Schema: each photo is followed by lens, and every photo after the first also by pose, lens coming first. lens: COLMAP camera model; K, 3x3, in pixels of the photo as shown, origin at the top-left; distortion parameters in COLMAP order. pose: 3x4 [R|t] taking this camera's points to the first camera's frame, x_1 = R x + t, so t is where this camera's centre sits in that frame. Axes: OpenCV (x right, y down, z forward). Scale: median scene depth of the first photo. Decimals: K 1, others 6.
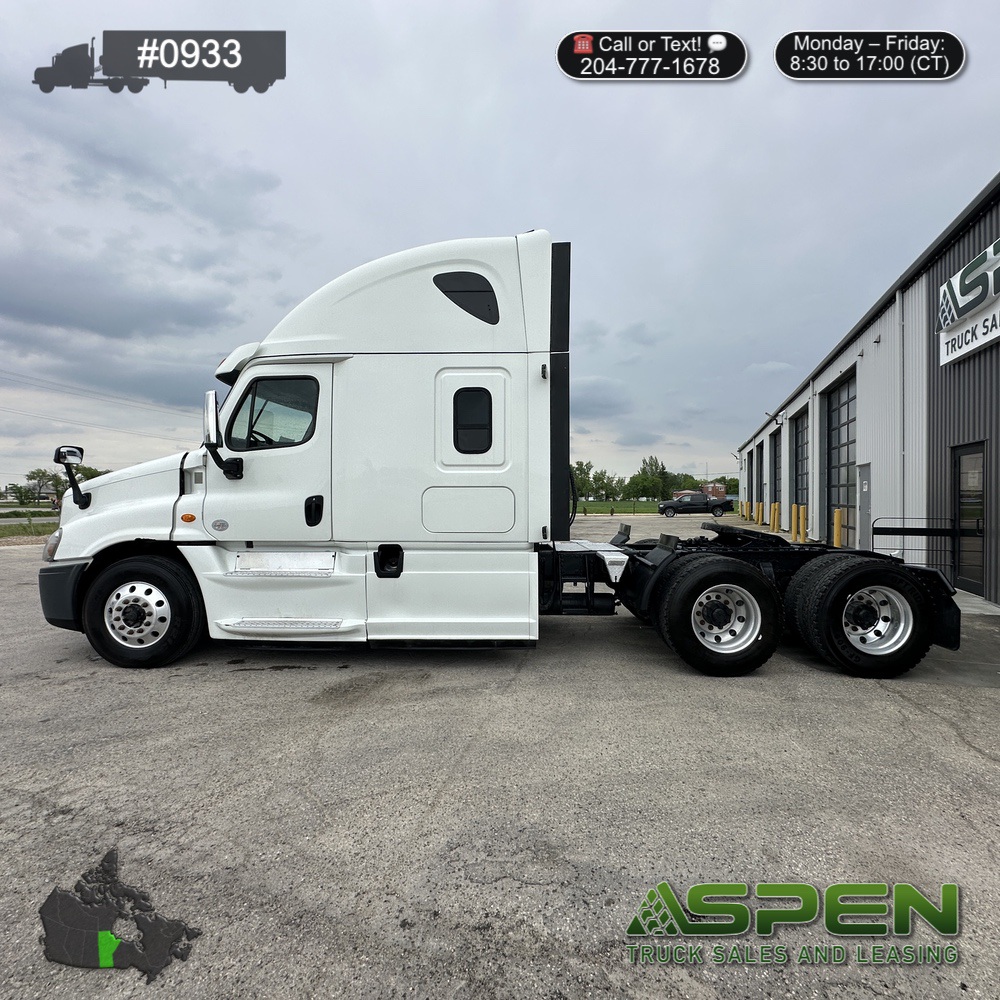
lens RADIAL K [[558.2, 0, 500.0], [0, 558.2, 500.0], [0, 0, 1]] dist [-0.000208, -0.000105]
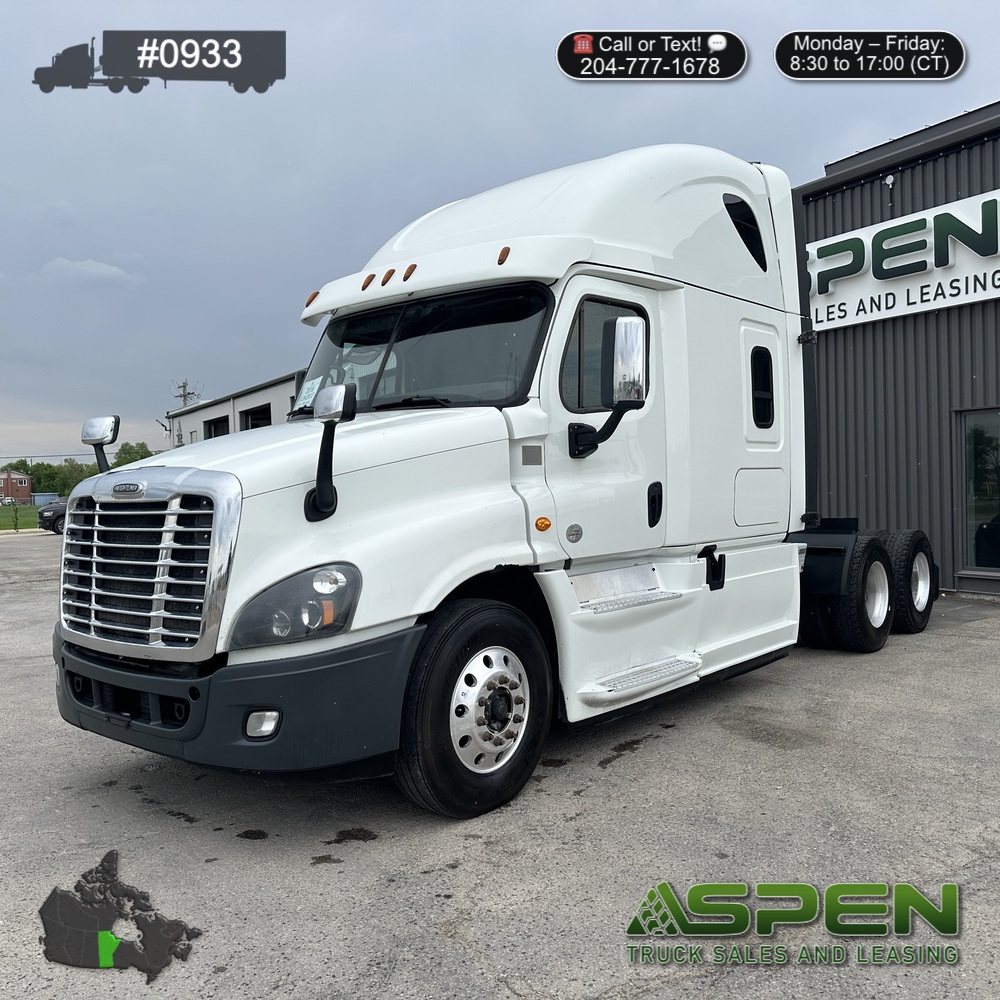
lens RADIAL K [[1006.6, 0, 500.0], [0, 1006.6, 500.0], [0, 0, 1]] dist [0.160344, -0.371563]
pose [[0.584203, -0.027422, 0.811145, -1.457133], [0.028937, 0.999497, 0.012949, -0.007570], [-0.811092, 0.015908, 0.584702, 0.428929]]
